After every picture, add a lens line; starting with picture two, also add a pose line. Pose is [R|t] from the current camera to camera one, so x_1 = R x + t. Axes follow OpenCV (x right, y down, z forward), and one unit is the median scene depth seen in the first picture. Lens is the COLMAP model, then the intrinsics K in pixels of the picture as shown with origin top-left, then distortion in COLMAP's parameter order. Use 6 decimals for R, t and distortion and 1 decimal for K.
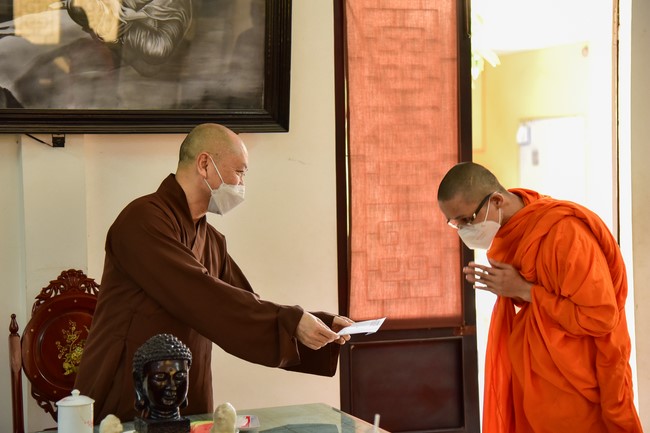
lens RADIAL K [[1604.9, 0, 300.3], [0, 1604.9, 200.9], [0, 0, 1]] dist [0.628206, 0.000000]
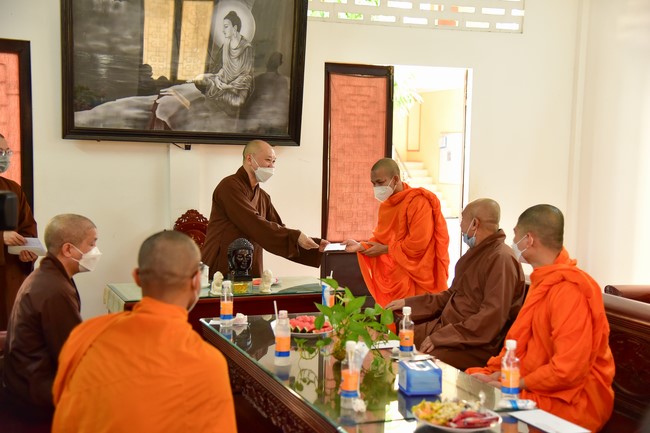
lens RADIAL K [[1255.8, 0, 325.2], [0, 1255.8, 228.4], [0, 0, 1]] dist [0.362250, 0.000000]
pose [[0.999175, 0.037240, 0.016230, 0.002849], [-0.037921, 0.998318, 0.043853, -0.010341], [-0.014570, -0.044432, 0.998906, -0.587601]]
